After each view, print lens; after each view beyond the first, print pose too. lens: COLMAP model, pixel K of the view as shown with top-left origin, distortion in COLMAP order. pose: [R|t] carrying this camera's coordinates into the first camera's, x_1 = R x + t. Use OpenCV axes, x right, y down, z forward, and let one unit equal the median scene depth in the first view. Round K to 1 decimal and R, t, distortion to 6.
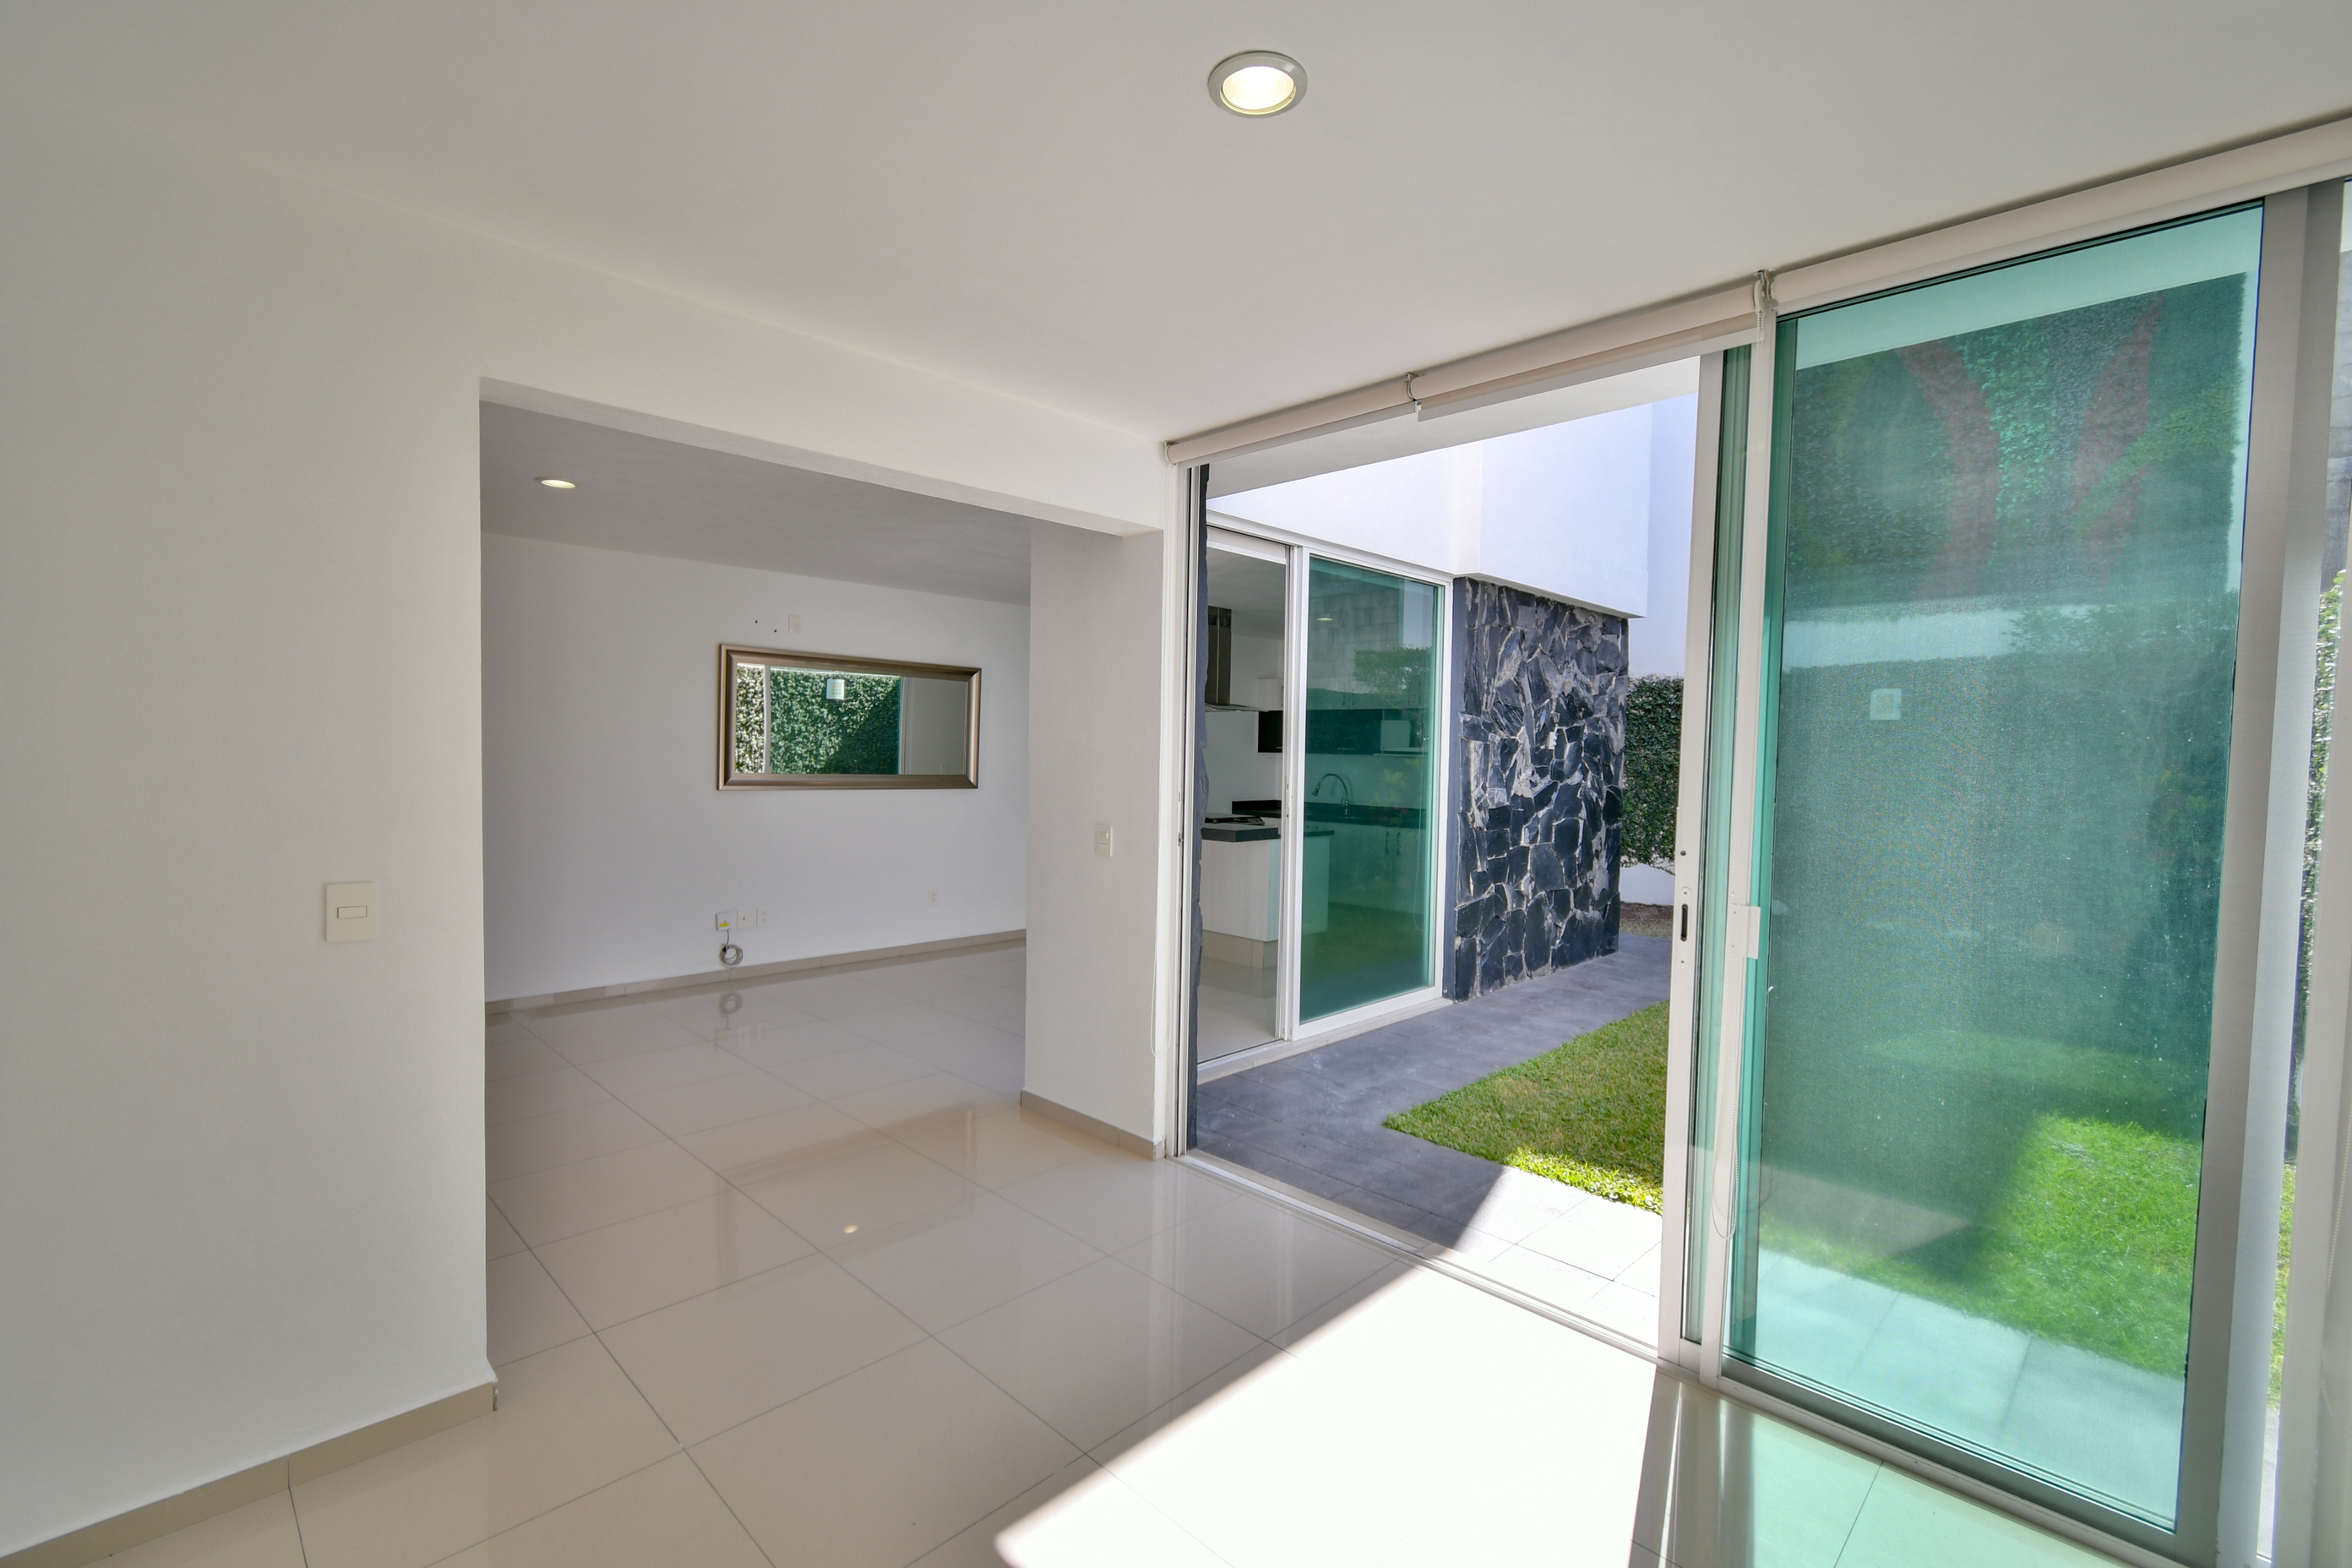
lens RADIAL K [[1031.8, 0, 1183.9], [0, 1031.8, 790.2], [0, 0, 1]] dist [0.007981, -0.004743]
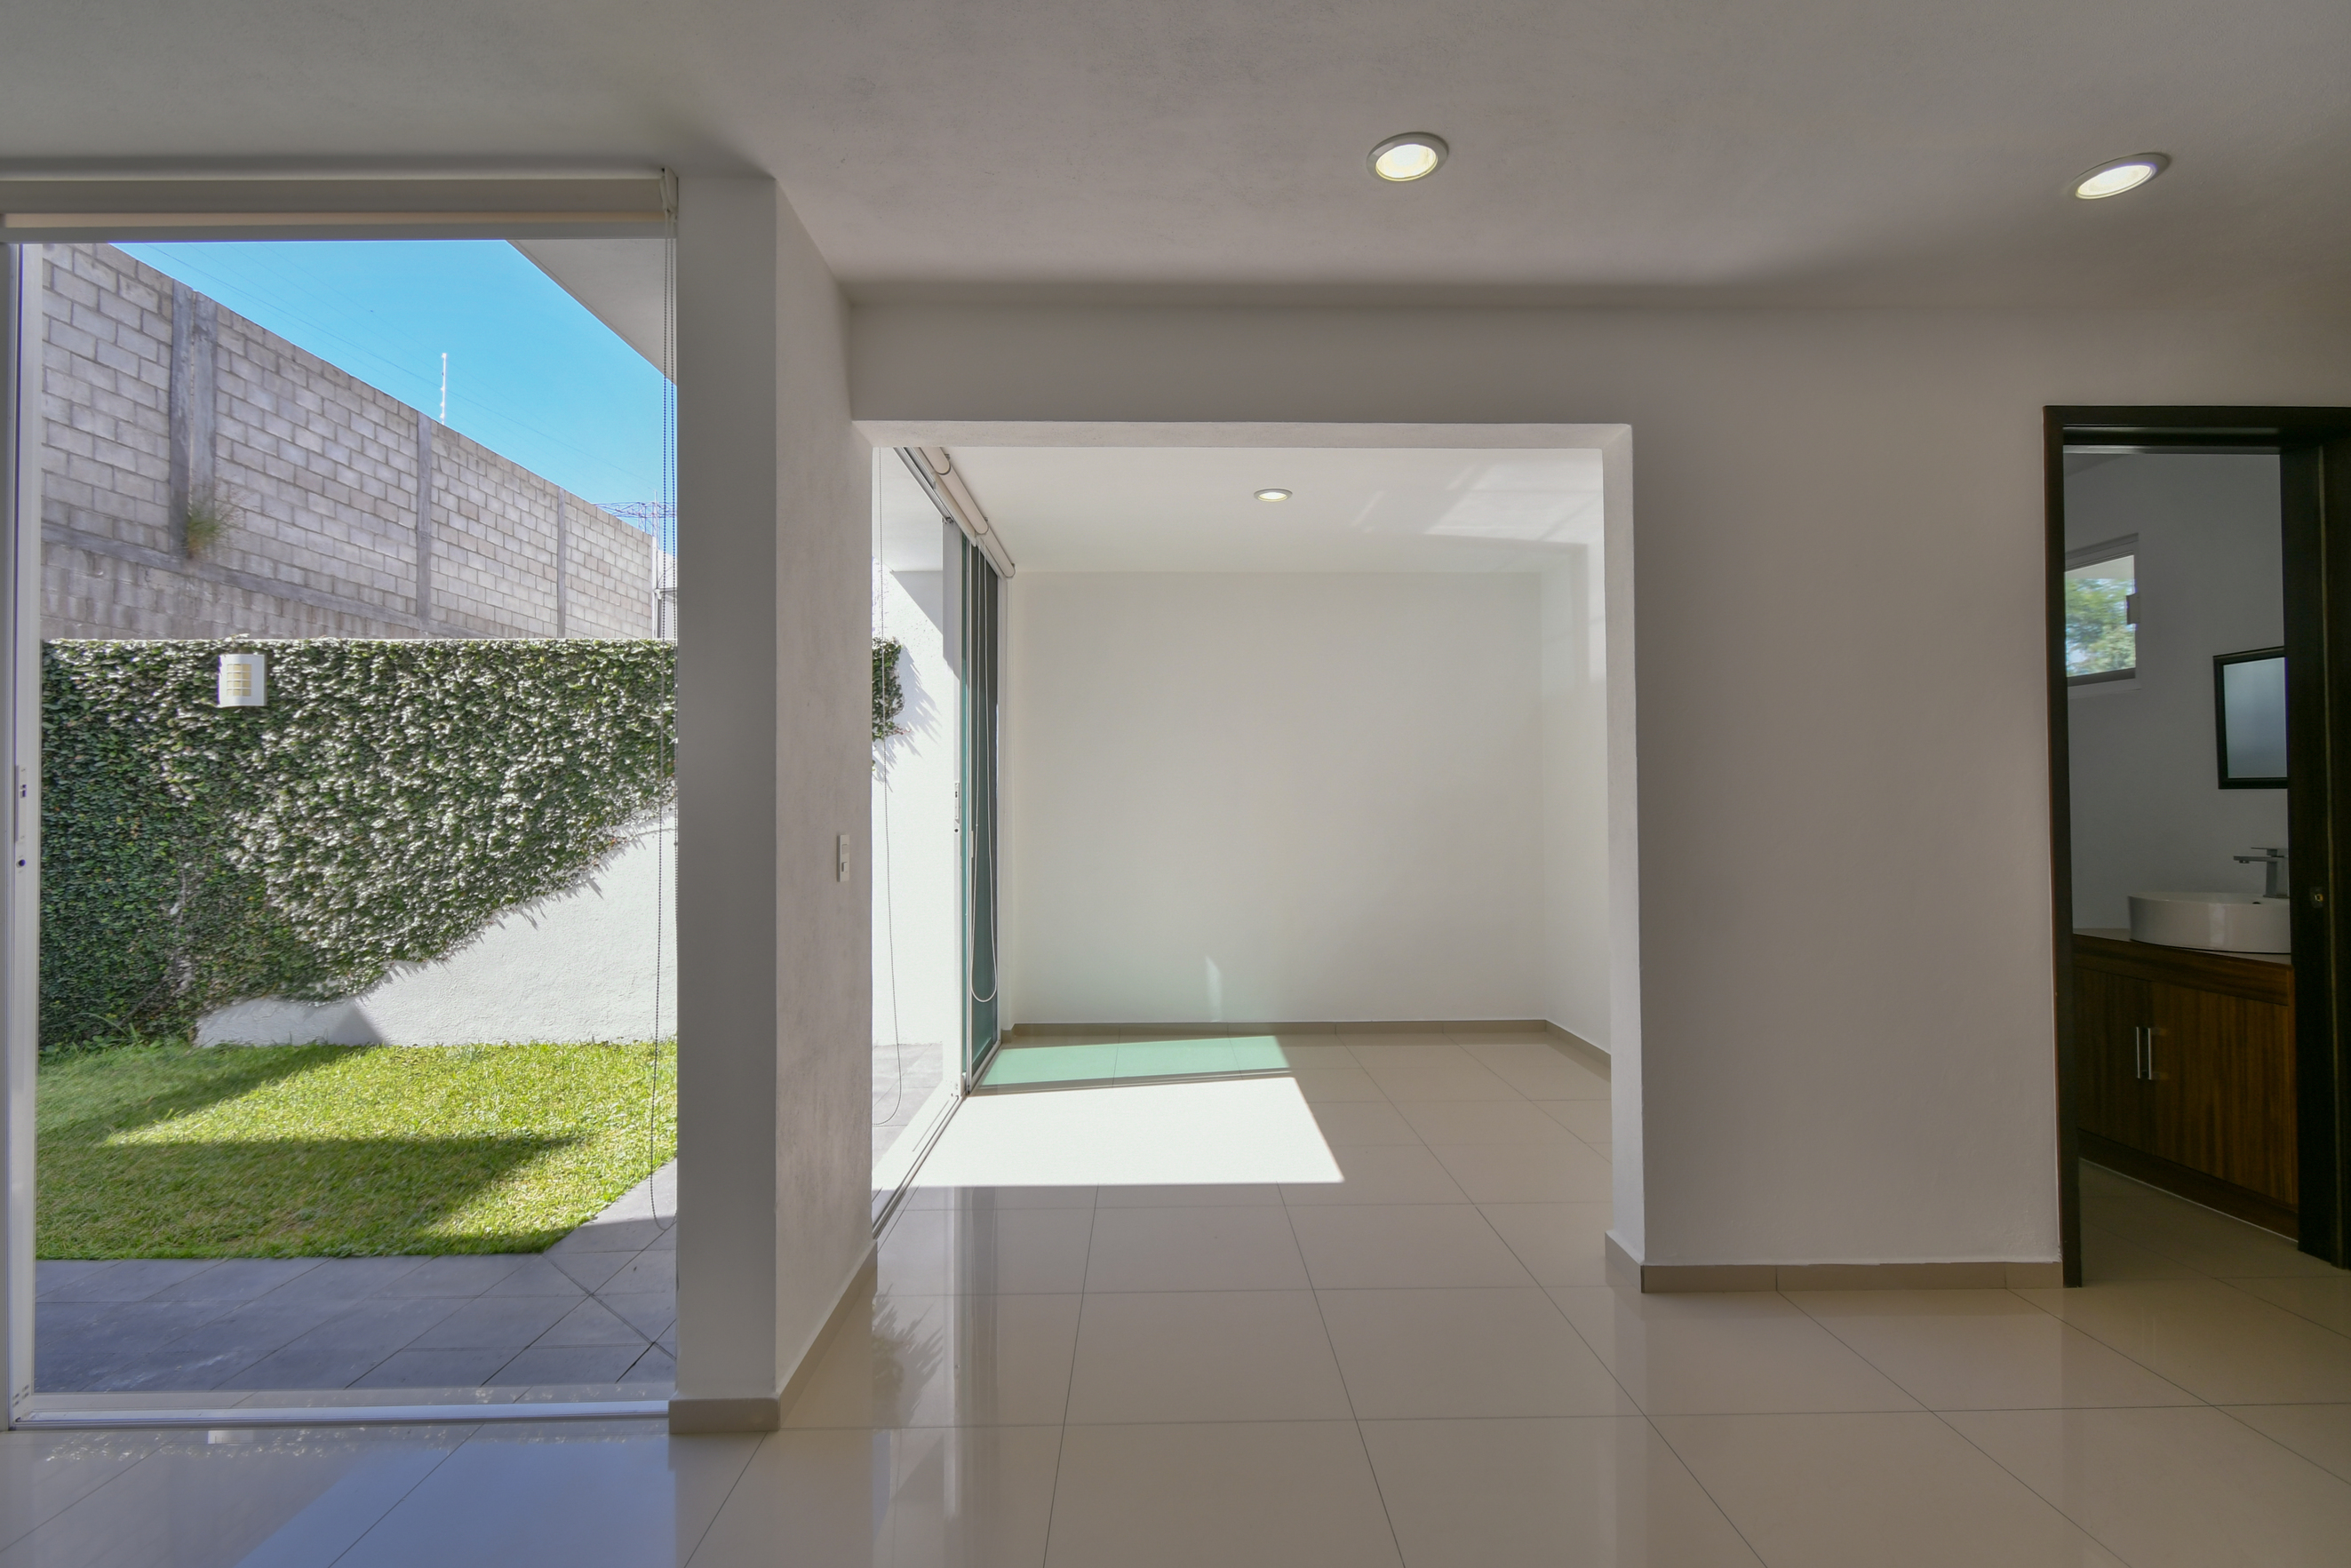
lens RADIAL K [[1088.9, 0, 1170.1], [0, 1088.9, 784.8], [0, 0, 1]] dist [0.012503, -0.004710]
pose [[-0.712812, -0.001118, 0.701354, -0.398611], [0.021003, 0.999516, 0.022939, -0.005003], [-0.701040, 0.031082, -0.712444, 0.748651]]
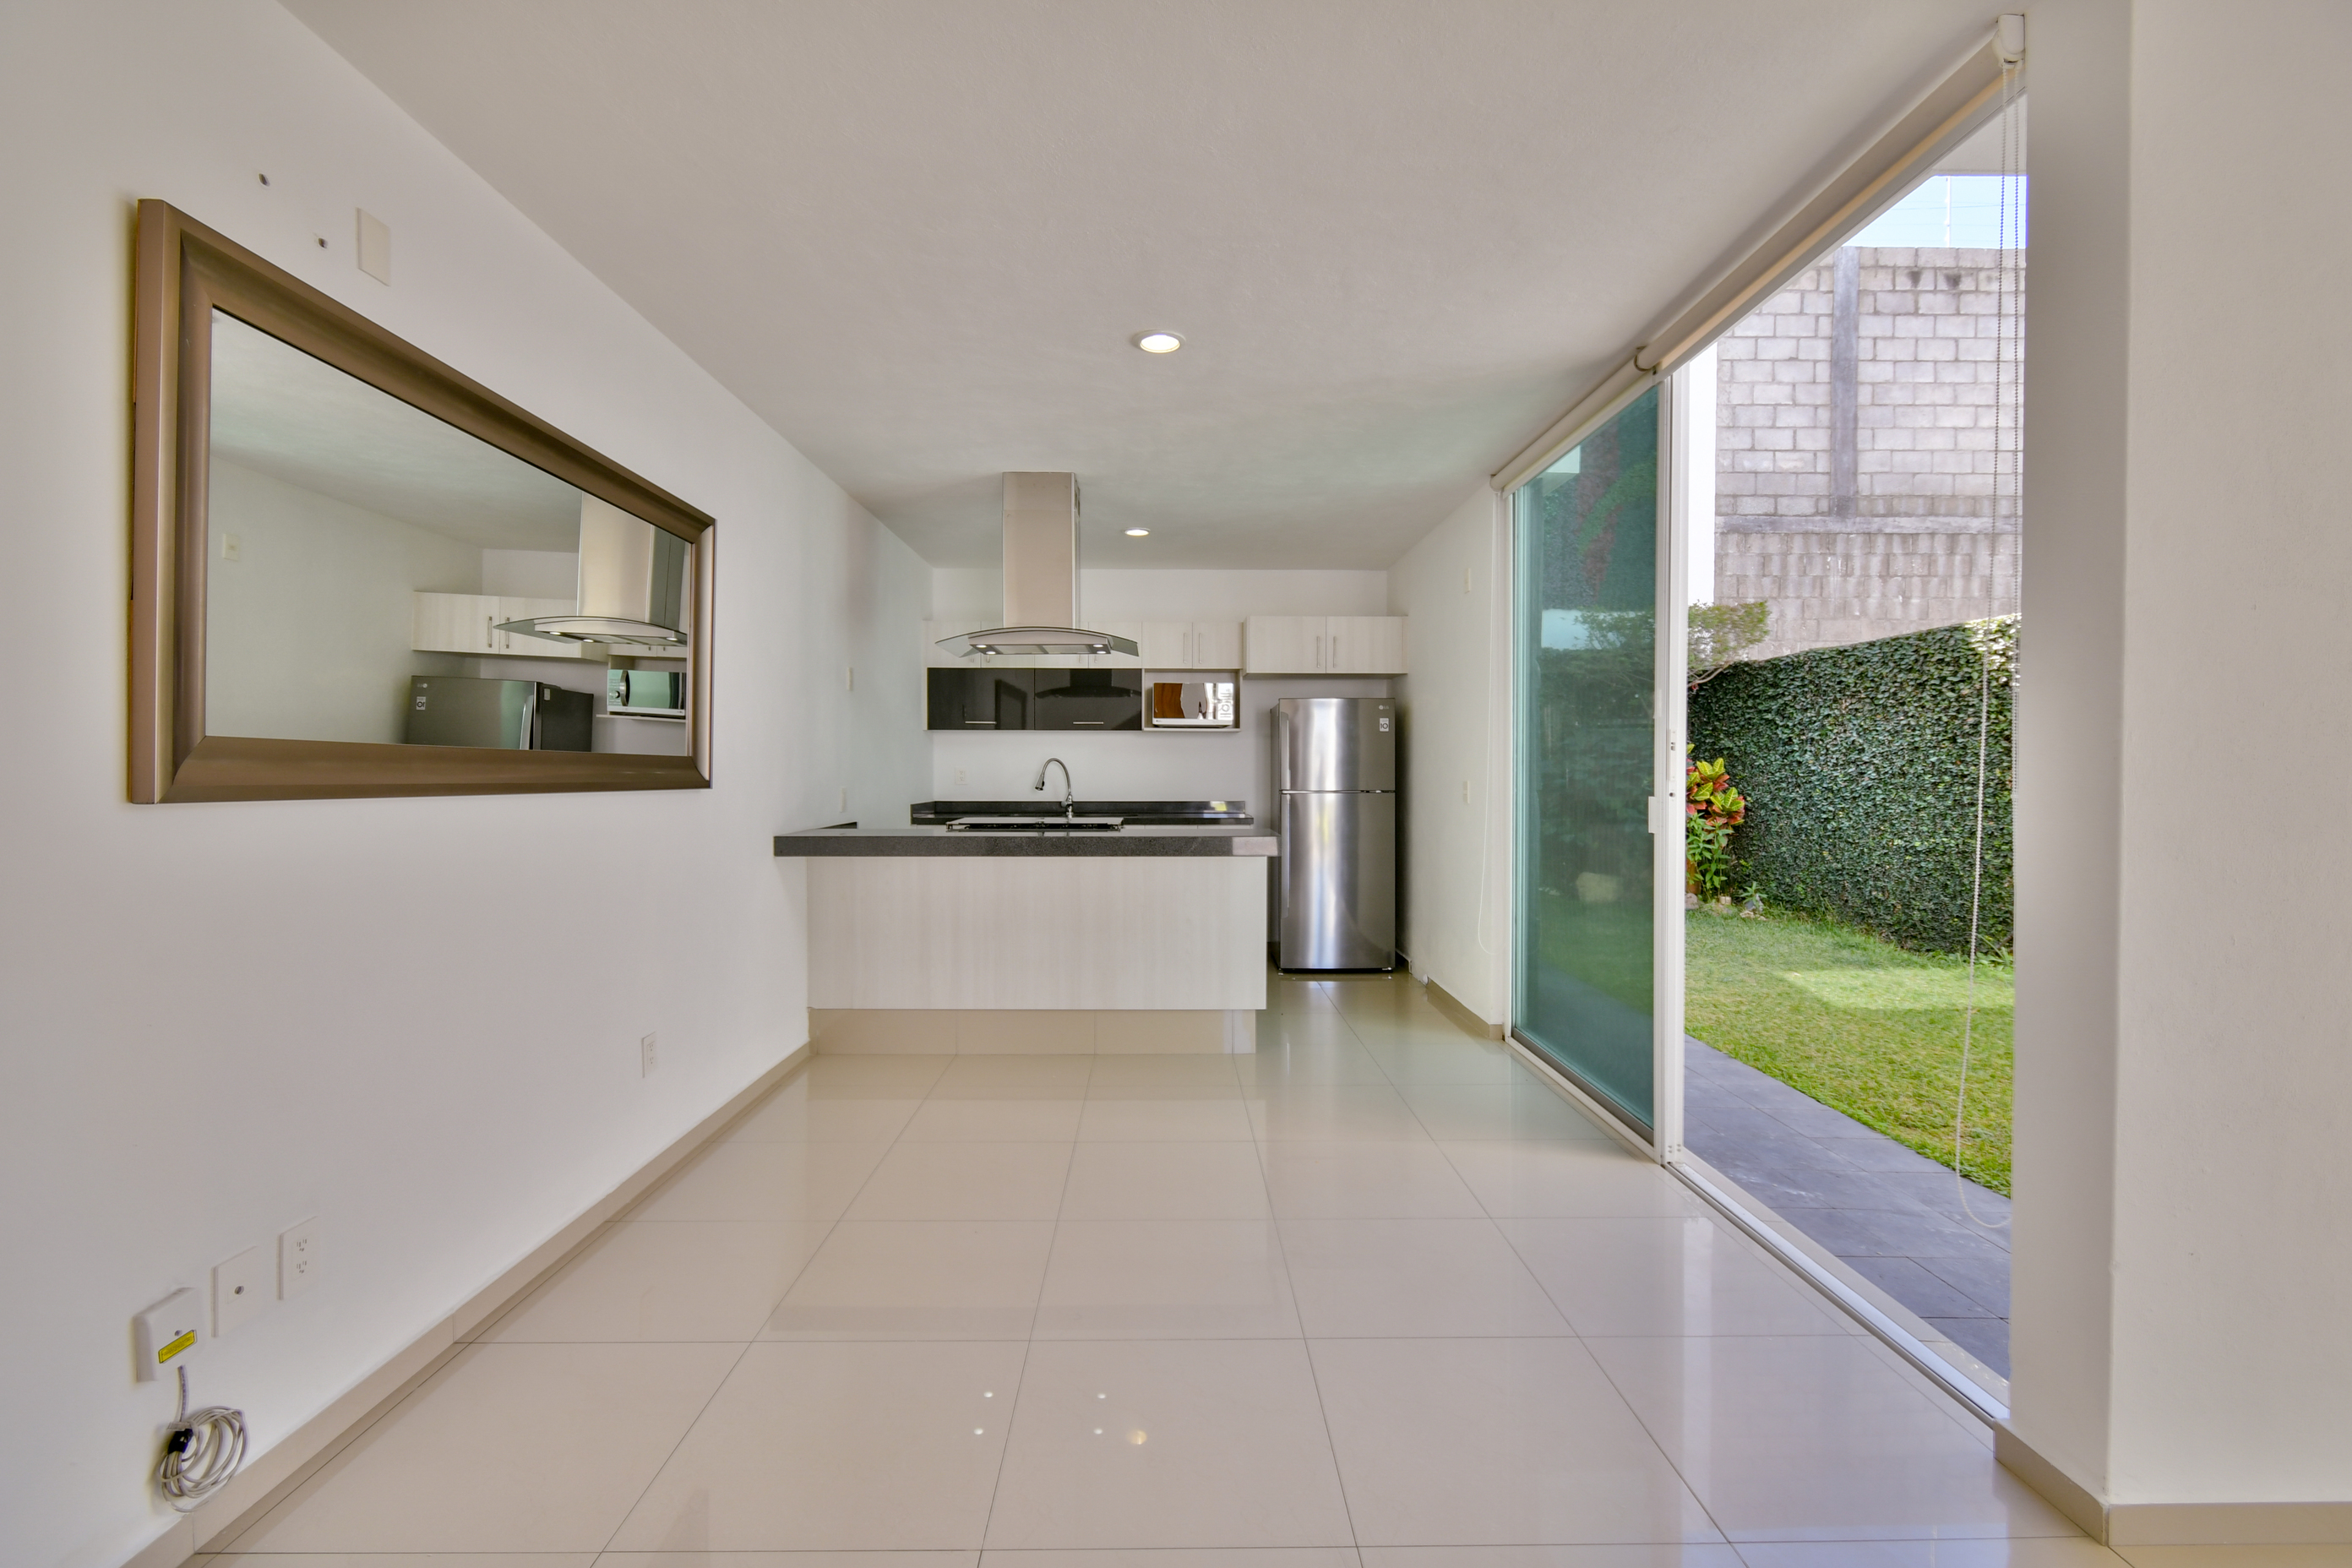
lens RADIAL K [[1031.8, 0, 1176.8], [0, 1031.8, 790.4], [0, 0, 1]] dist [0.007981, -0.004743]
pose [[0.701817, -0.033873, 0.711551, -0.406857], [0.039295, 0.999189, 0.008808, 0.003783], [-0.711272, 0.021779, 0.702579, 0.589798]]
